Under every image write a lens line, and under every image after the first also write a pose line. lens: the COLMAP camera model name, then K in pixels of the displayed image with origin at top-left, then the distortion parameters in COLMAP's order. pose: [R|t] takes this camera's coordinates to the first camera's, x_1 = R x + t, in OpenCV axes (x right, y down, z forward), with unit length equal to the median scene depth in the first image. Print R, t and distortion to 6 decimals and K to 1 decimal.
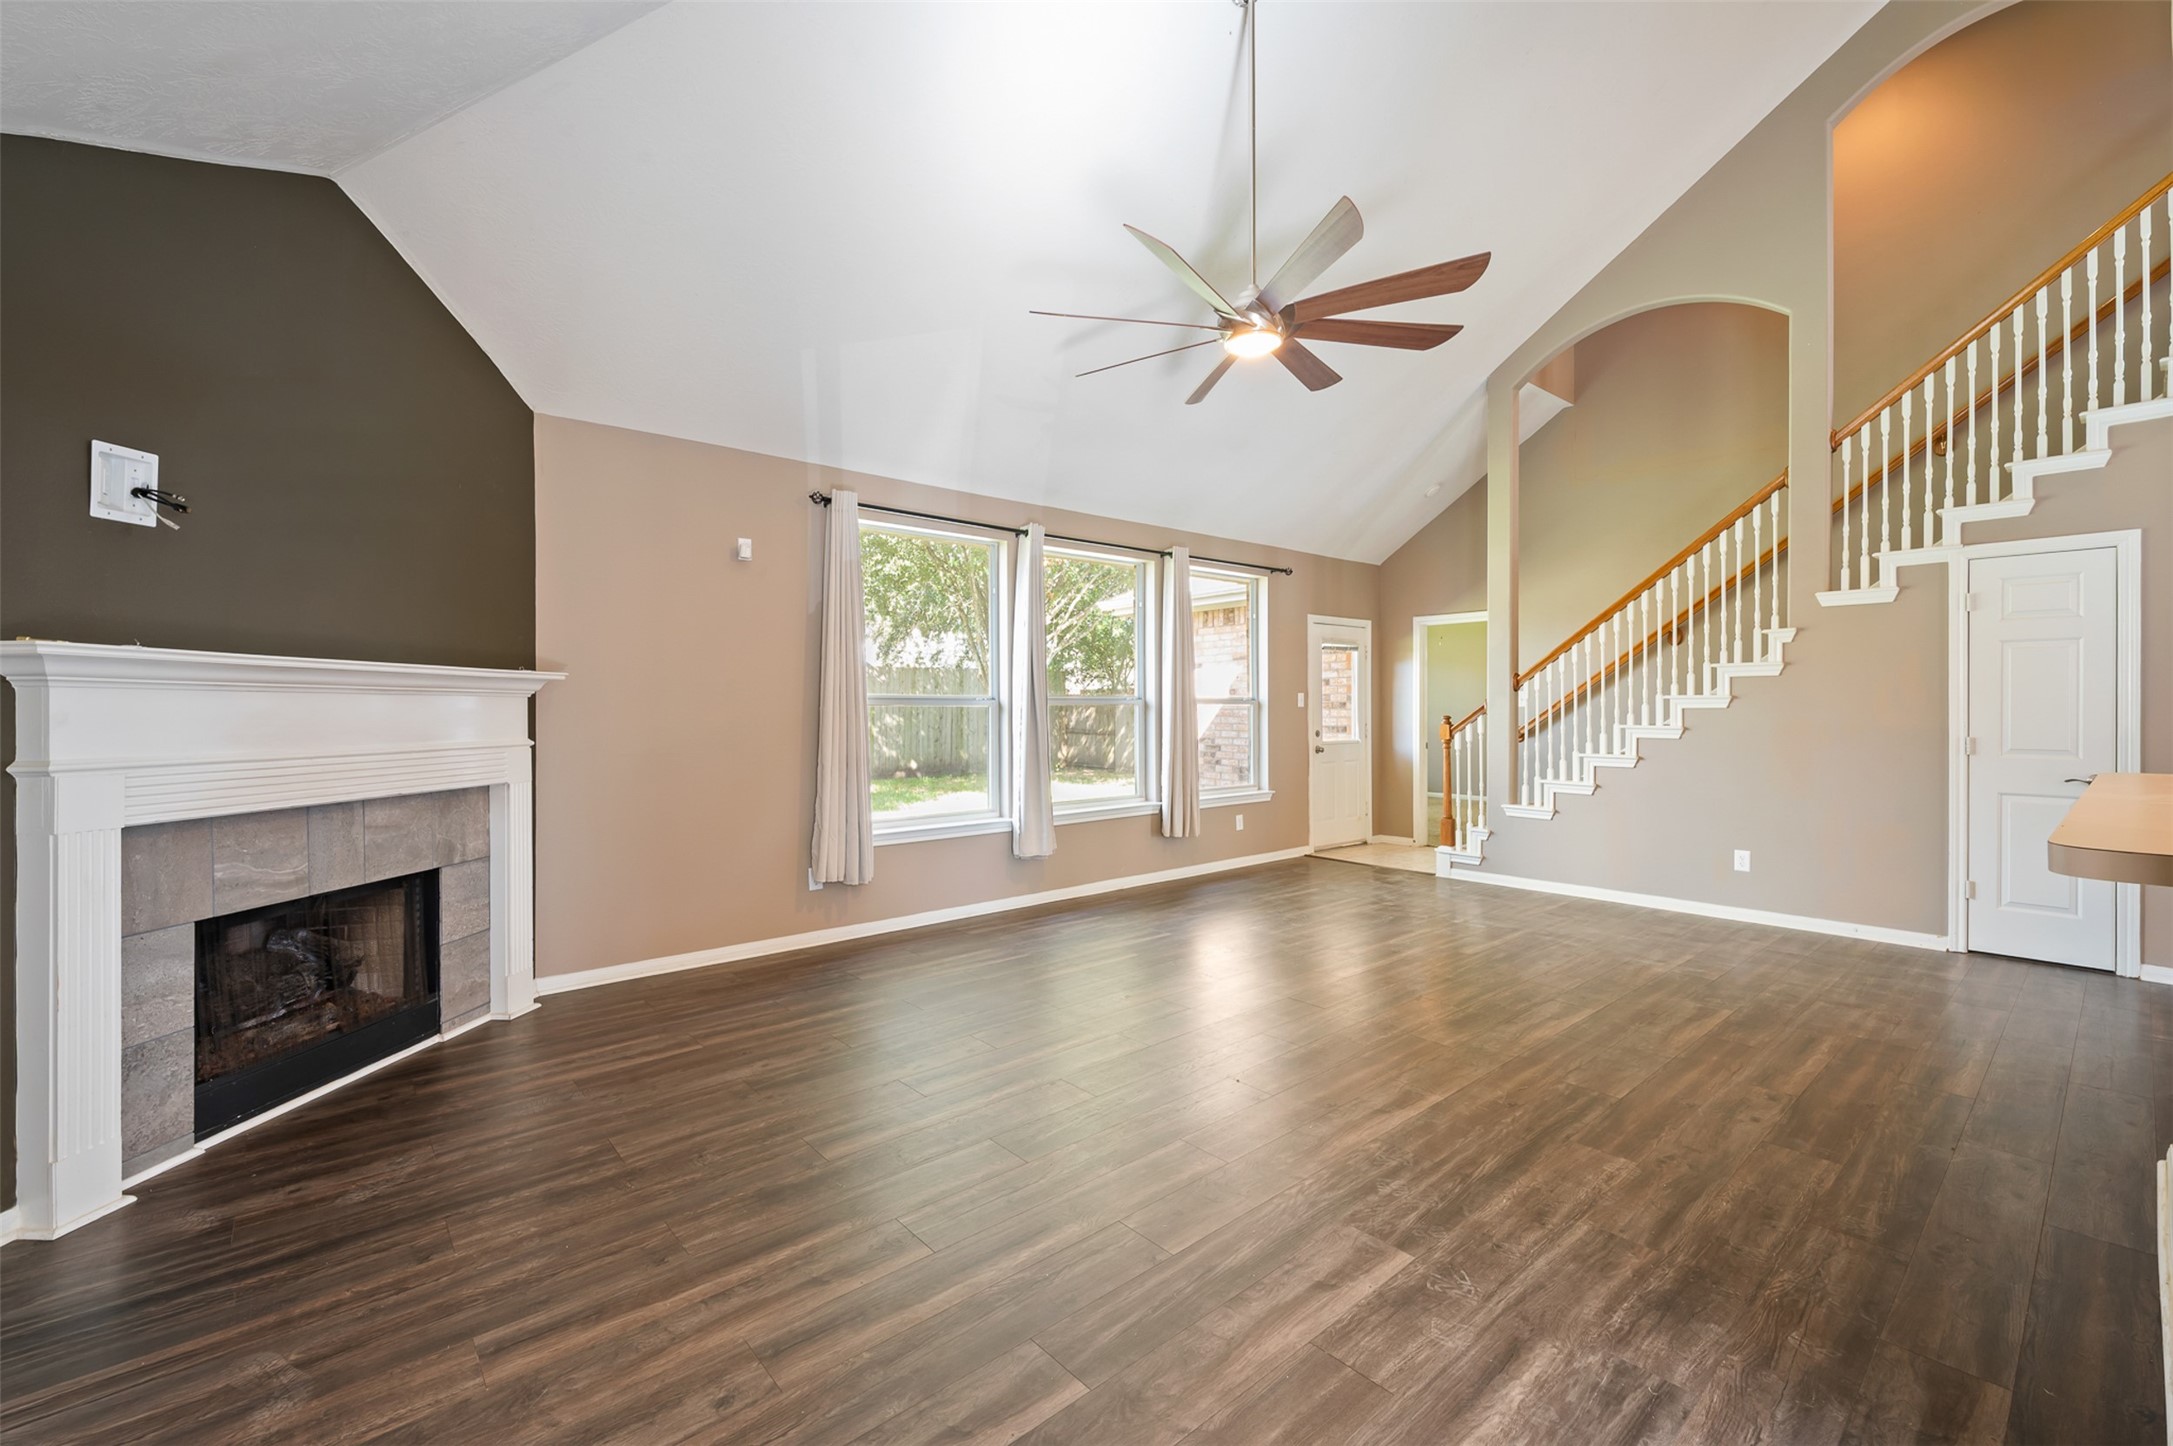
lens RADIAL K [[904.2, 0, 1083.0], [0, 904.2, 703.6], [0, 0, 1]] dist [0.013020, -0.009417]
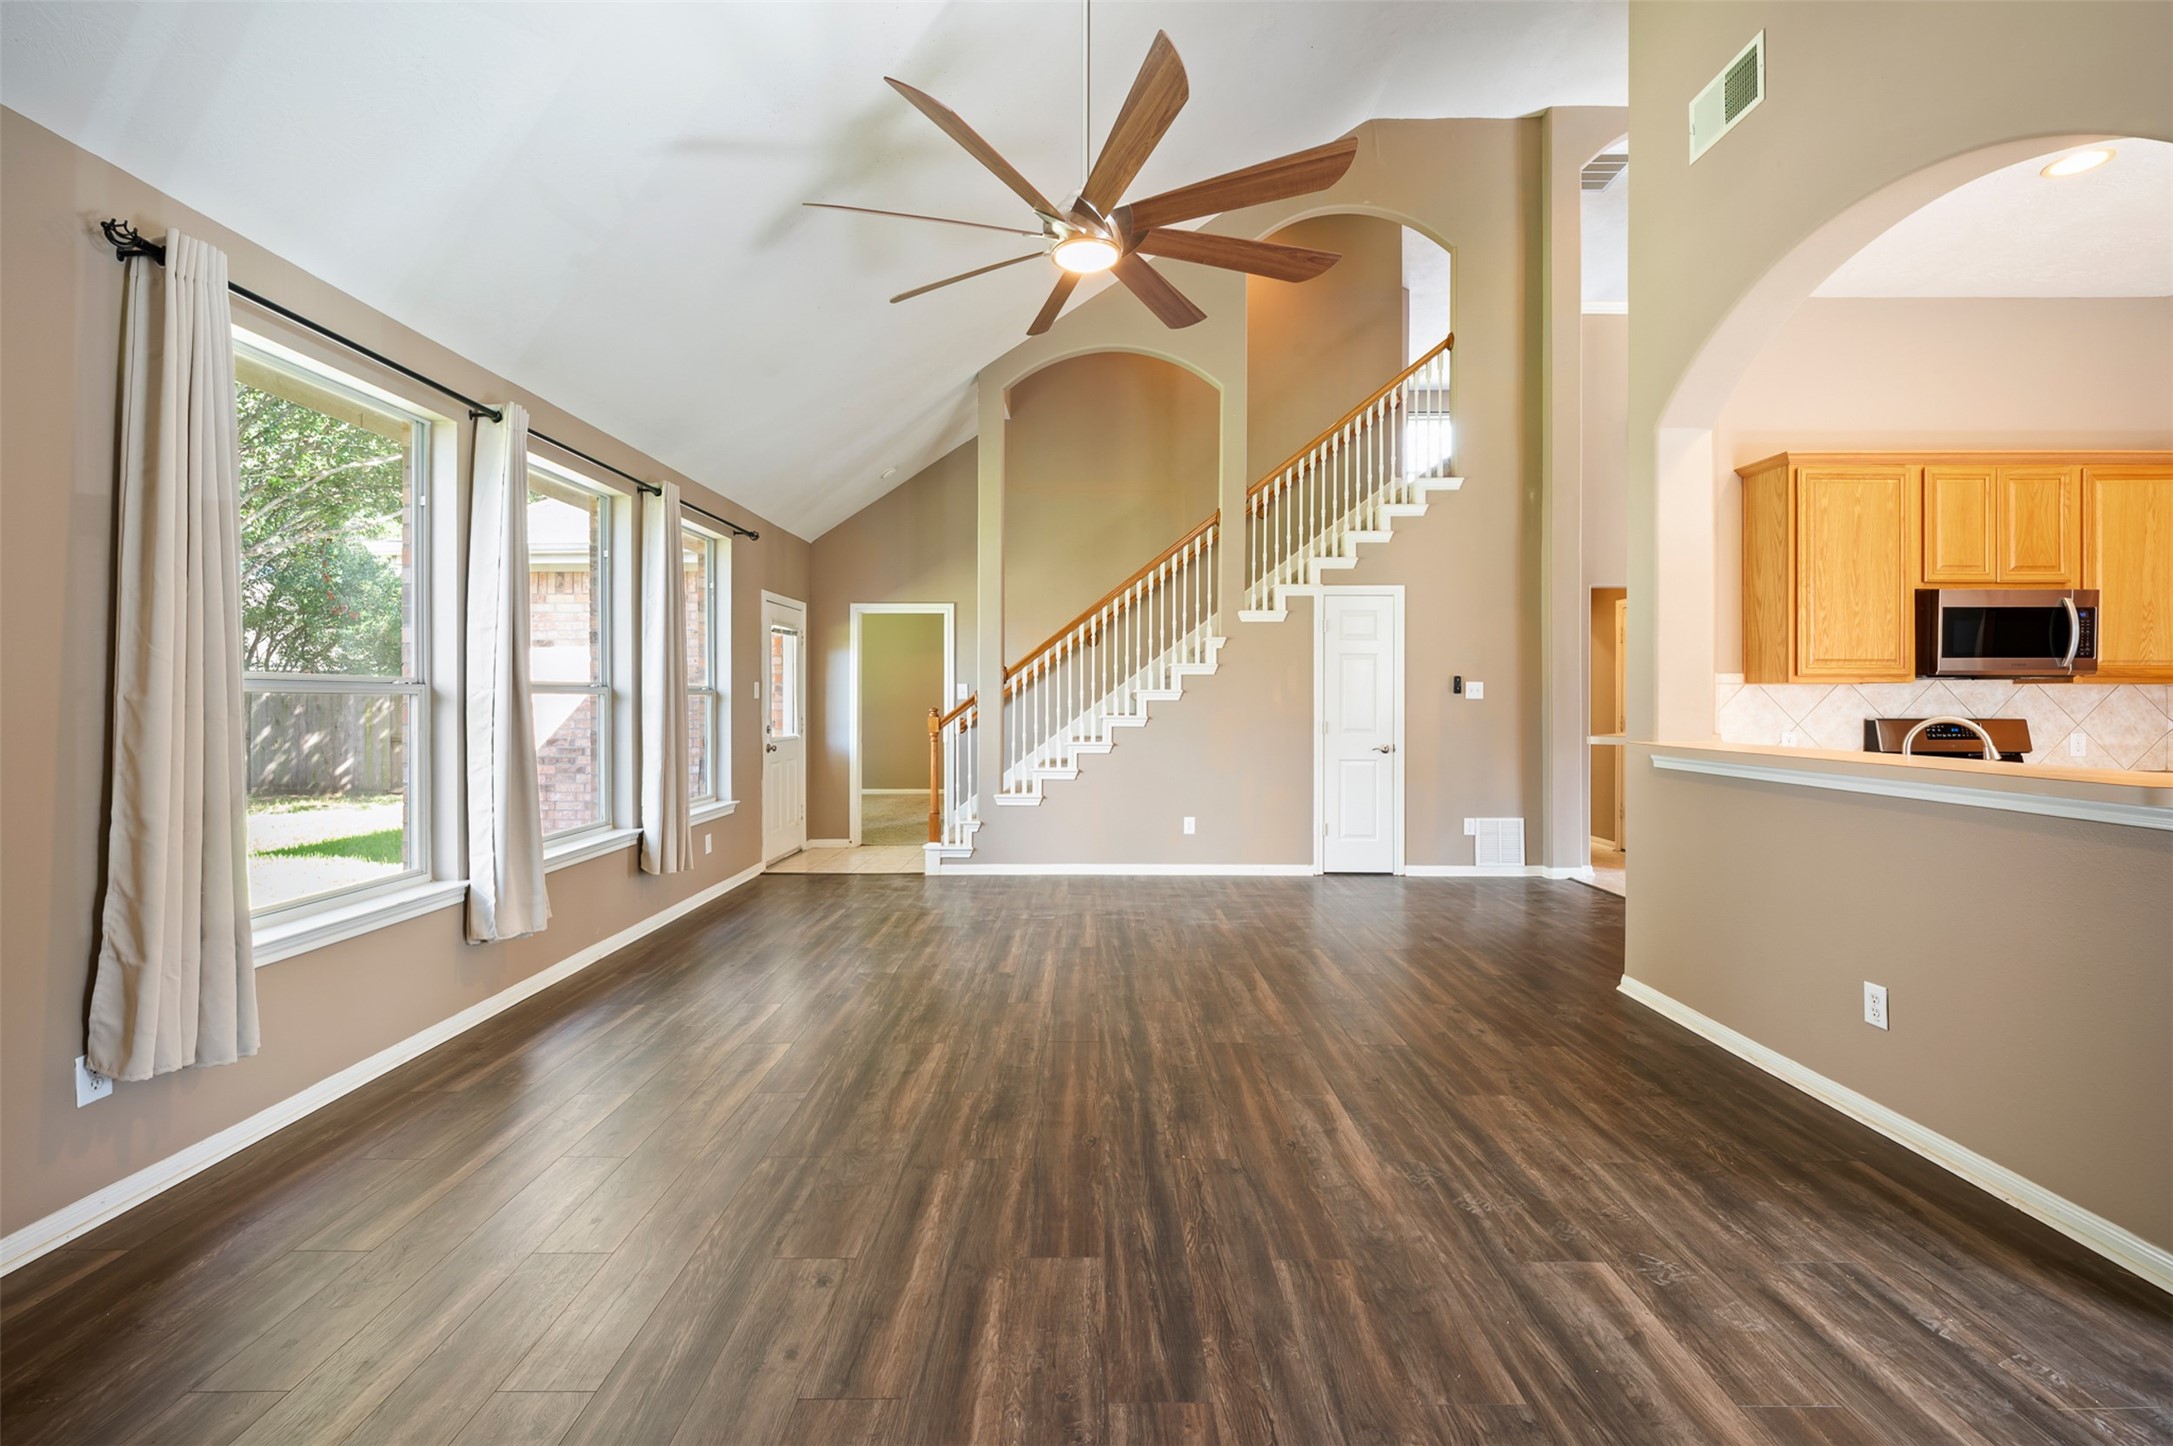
lens RADIAL K [[912.9, 0, 1085.4], [0, 912.9, 686.7], [0, 0, 1]] dist [0.018002, -0.009753]
pose [[0.655277, 0.013117, 0.755275, -0.424210], [-0.005557, 0.999906, -0.012544, 0.004009], [-0.755368, 0.004023, 0.655288, 0.434229]]
